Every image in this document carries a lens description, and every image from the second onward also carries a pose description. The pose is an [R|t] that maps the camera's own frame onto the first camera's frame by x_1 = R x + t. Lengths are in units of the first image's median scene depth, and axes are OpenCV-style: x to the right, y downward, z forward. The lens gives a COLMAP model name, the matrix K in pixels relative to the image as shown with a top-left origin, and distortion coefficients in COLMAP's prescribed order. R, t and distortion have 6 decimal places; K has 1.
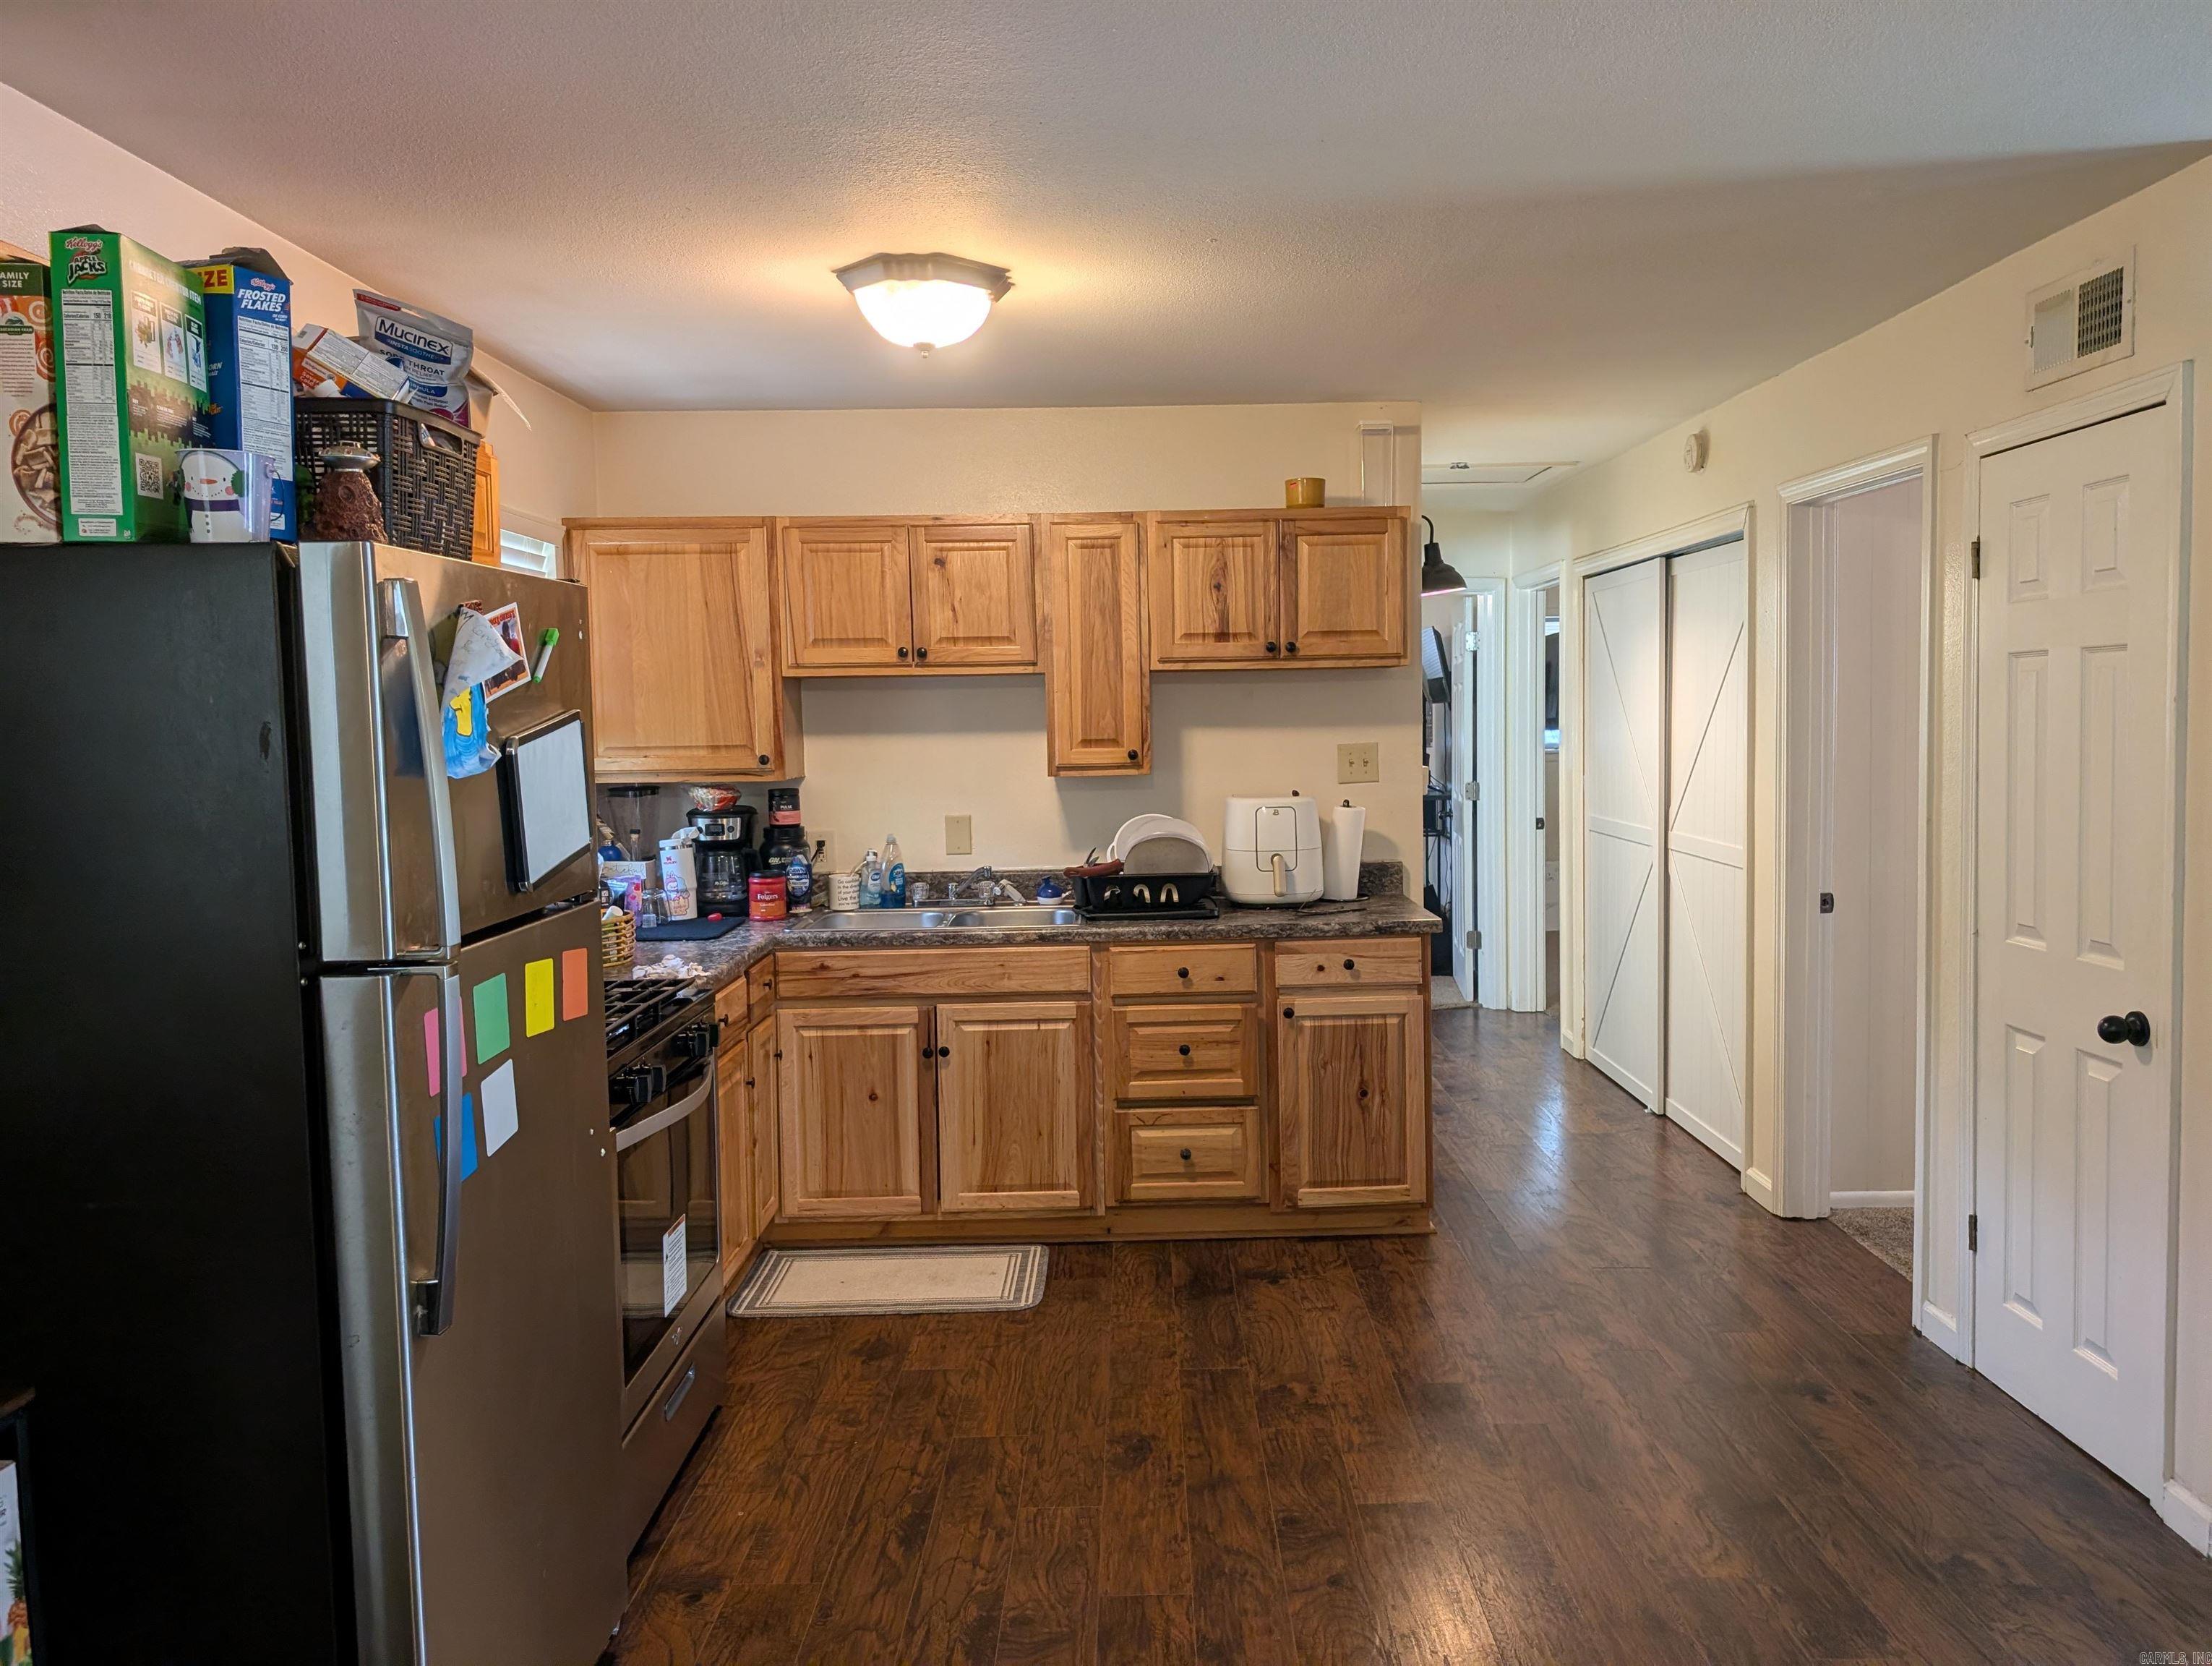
lens RADIAL K [[1590.0, 0, 1106.0], [0, 1590.0, 833.0], [0, 0, 1]] dist [0.128905, -0.201799]
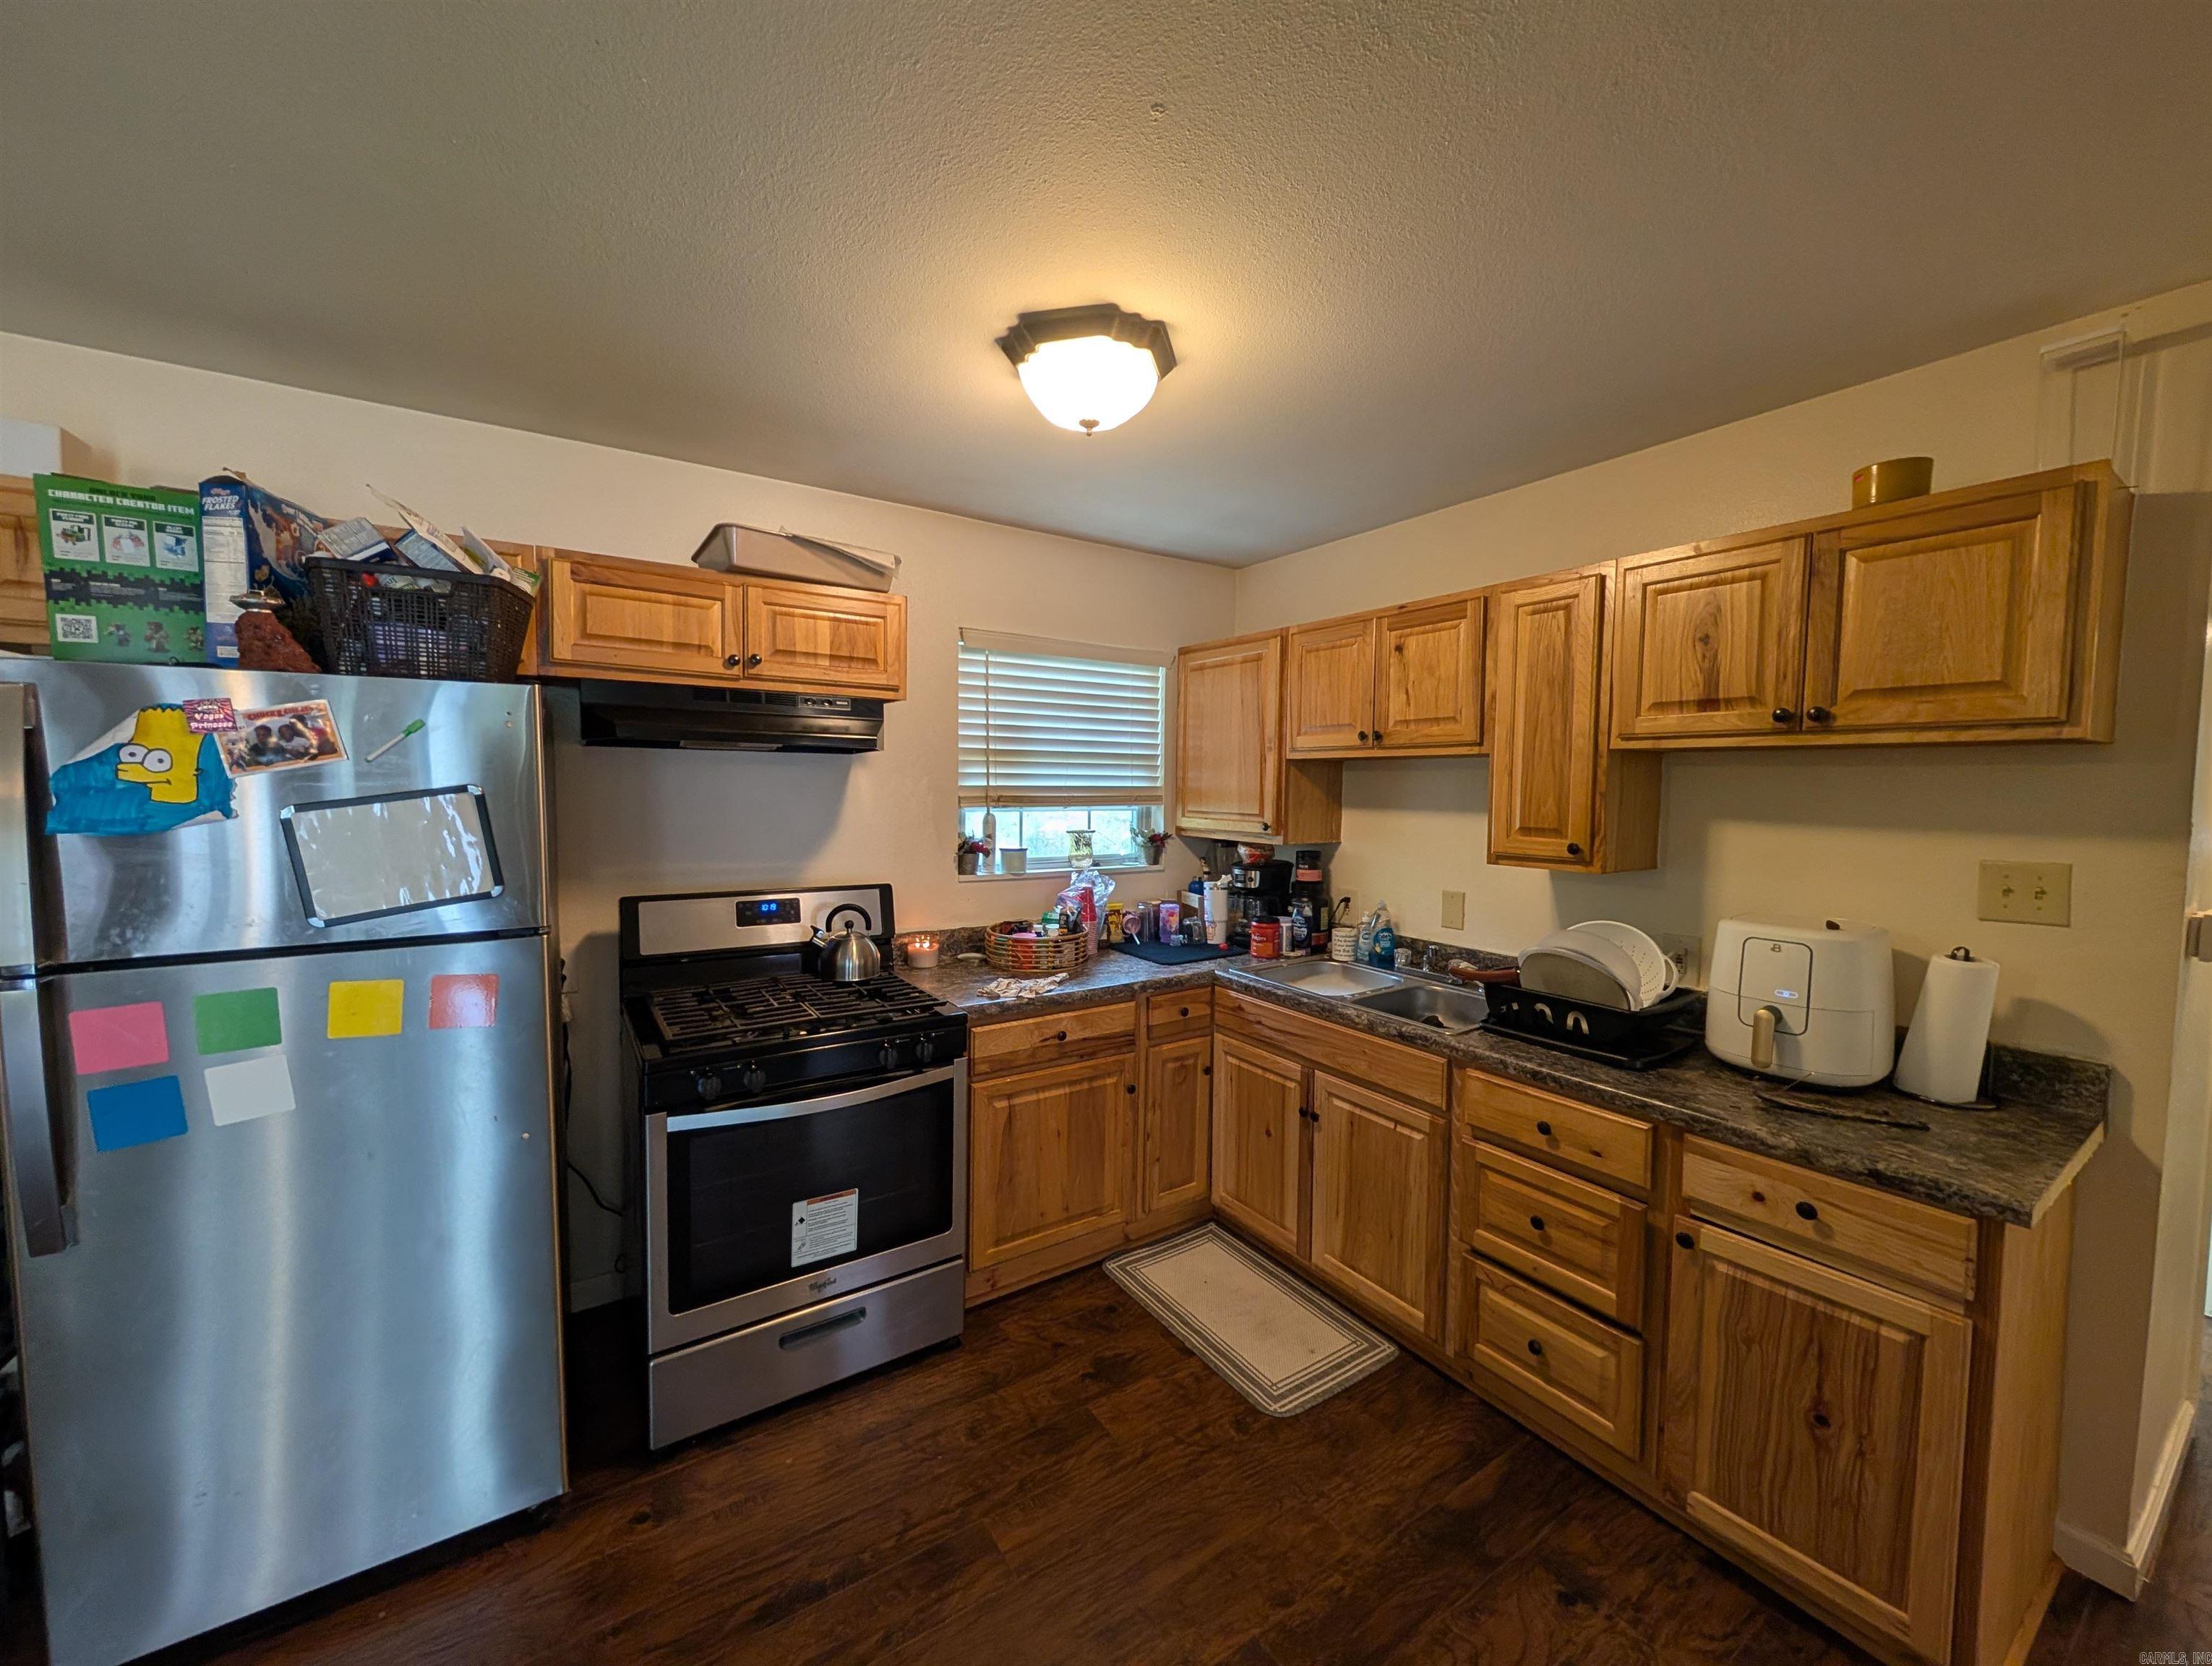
lens RADIAL K [[830.5, 0, 1097.7], [0, 830.5, 834.1], [0, 0, 1]] dist [-0.000296, 0.000243]
pose [[0.550655, 0.074675, -0.831386, 0.256623], [-0.081966, 0.996014, 0.035173, -0.054372], [0.830699, 0.048778, 0.554581, 0.567016]]
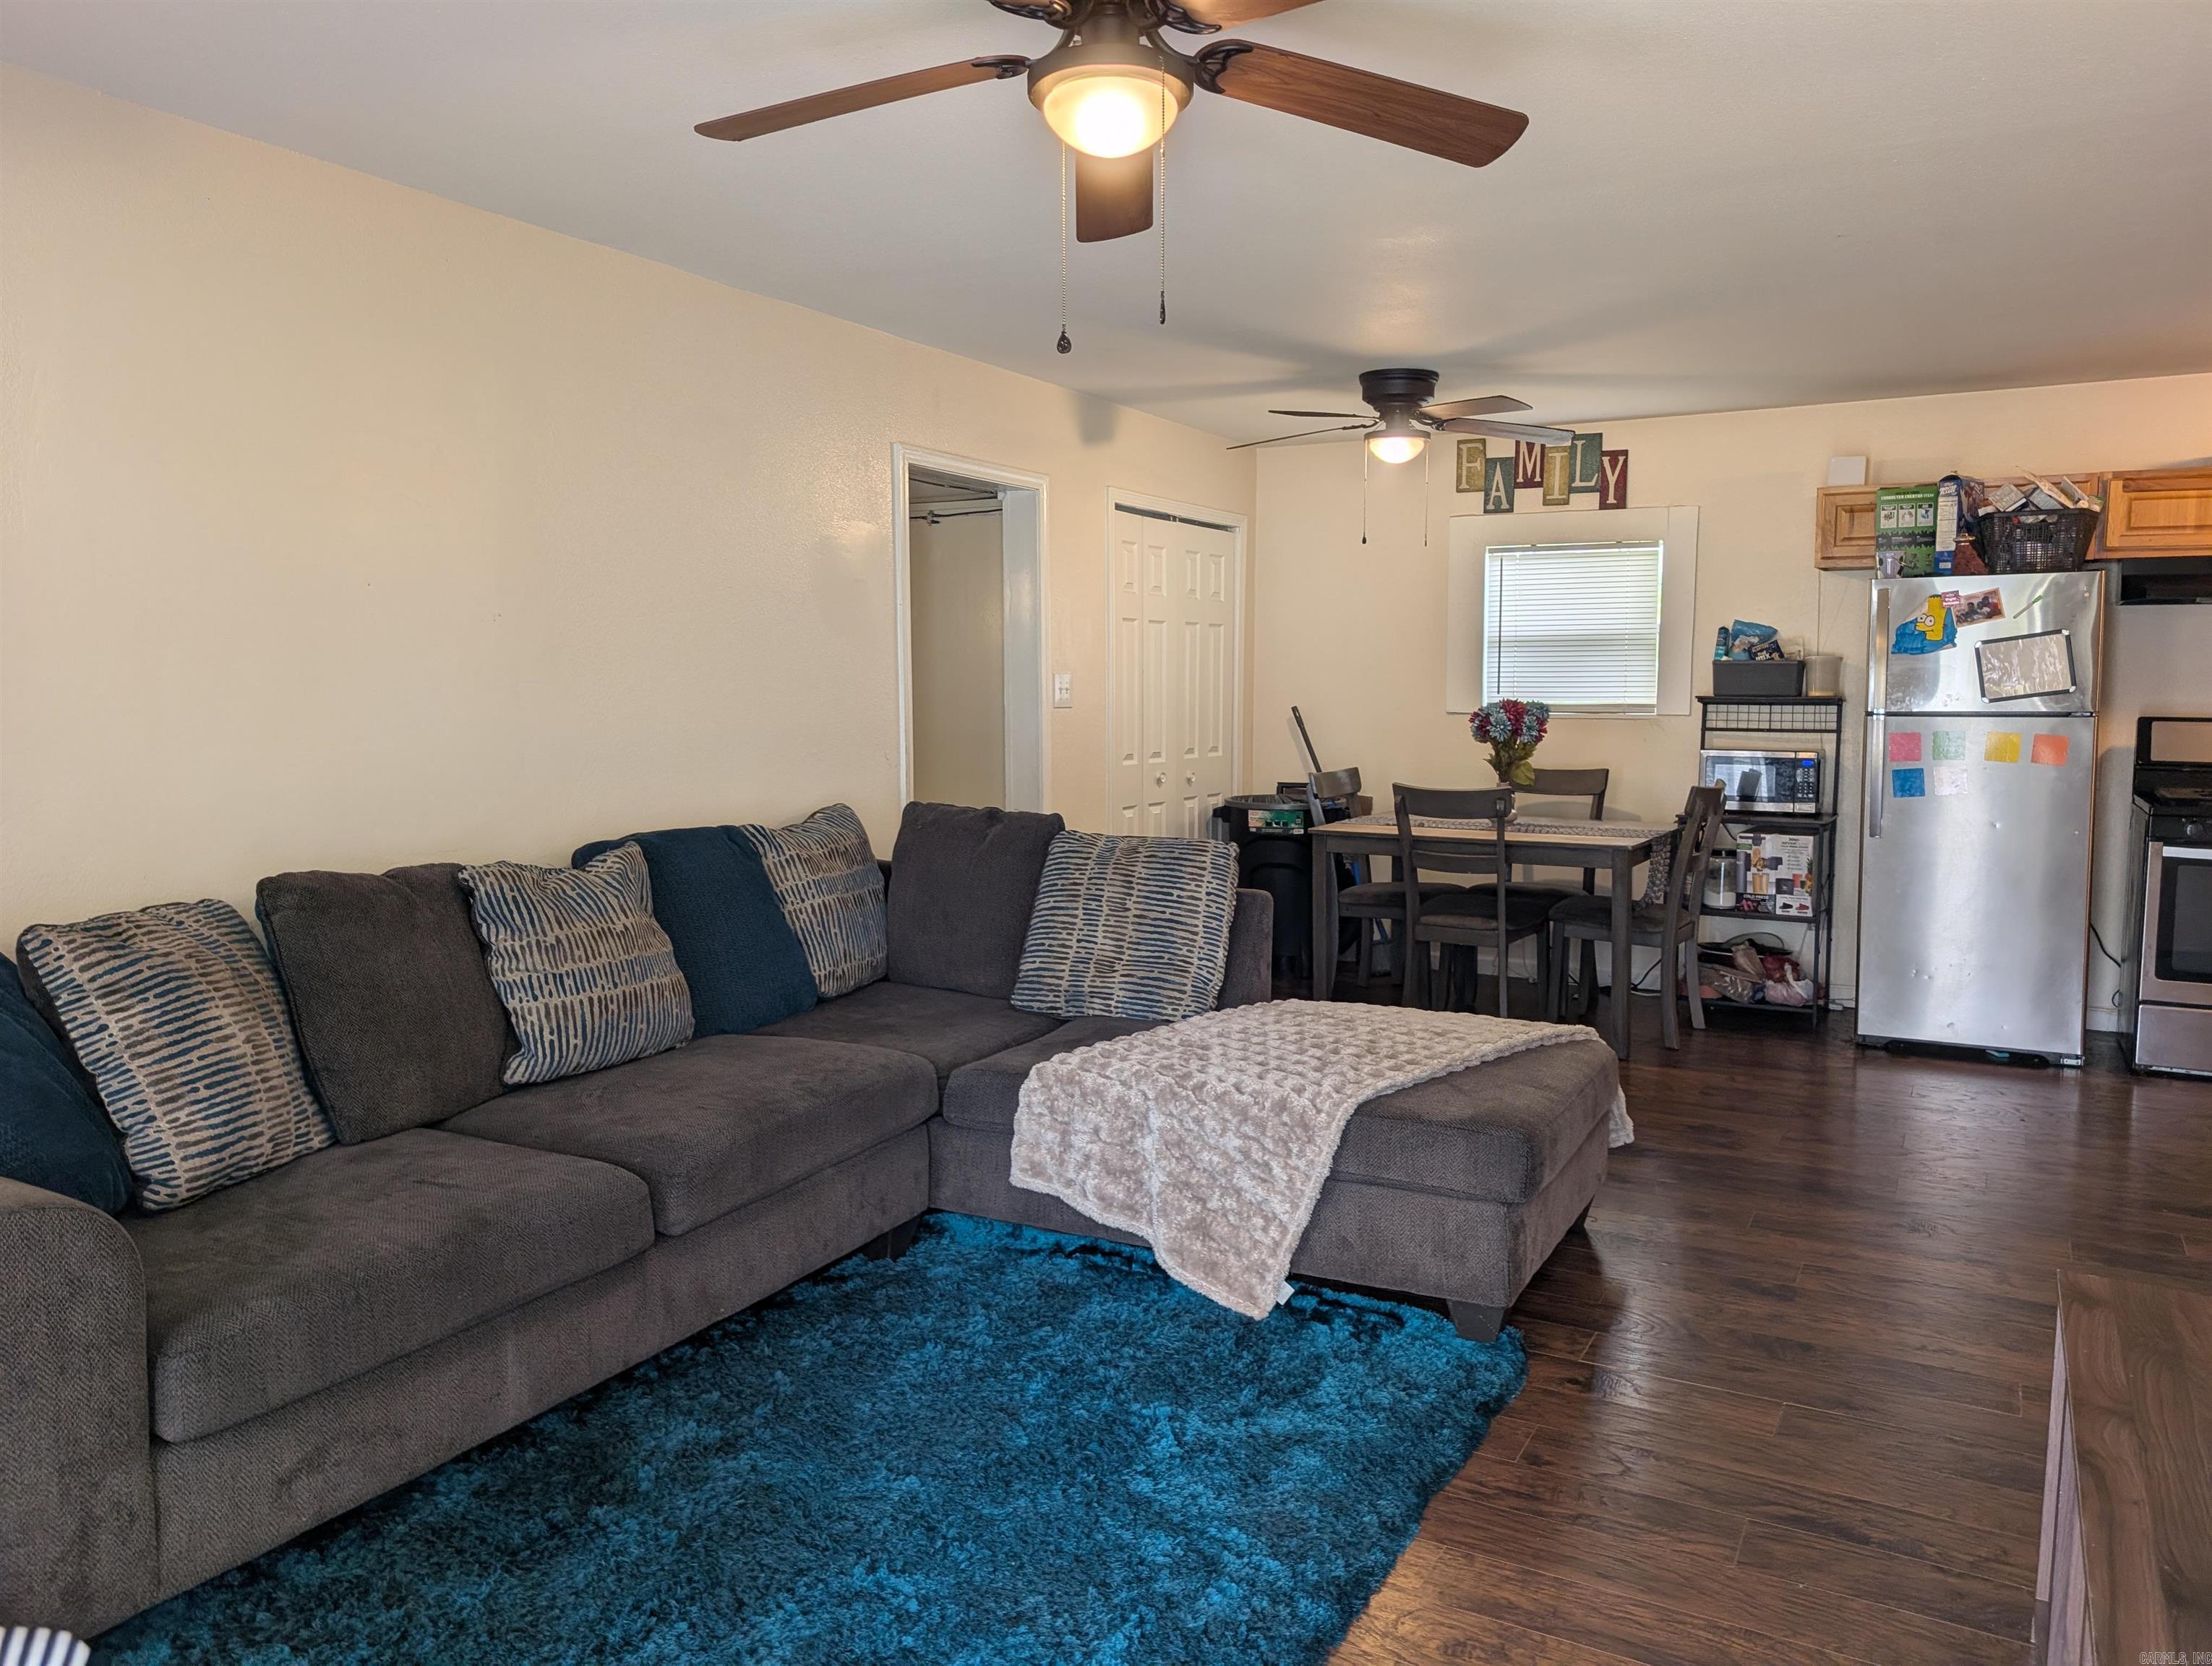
lens RADIAL K [[1576.1, 0, 1052.9], [0, 1576.1, 812.3], [0, 0, 1]] dist [-0.011180, -0.002693]
pose [[-0.500494, 0.097888, -0.860188, 1.246462], [-0.050334, 0.988616, 0.141789, -0.033906], [0.864276, 0.114261, -0.489870, 0.476022]]
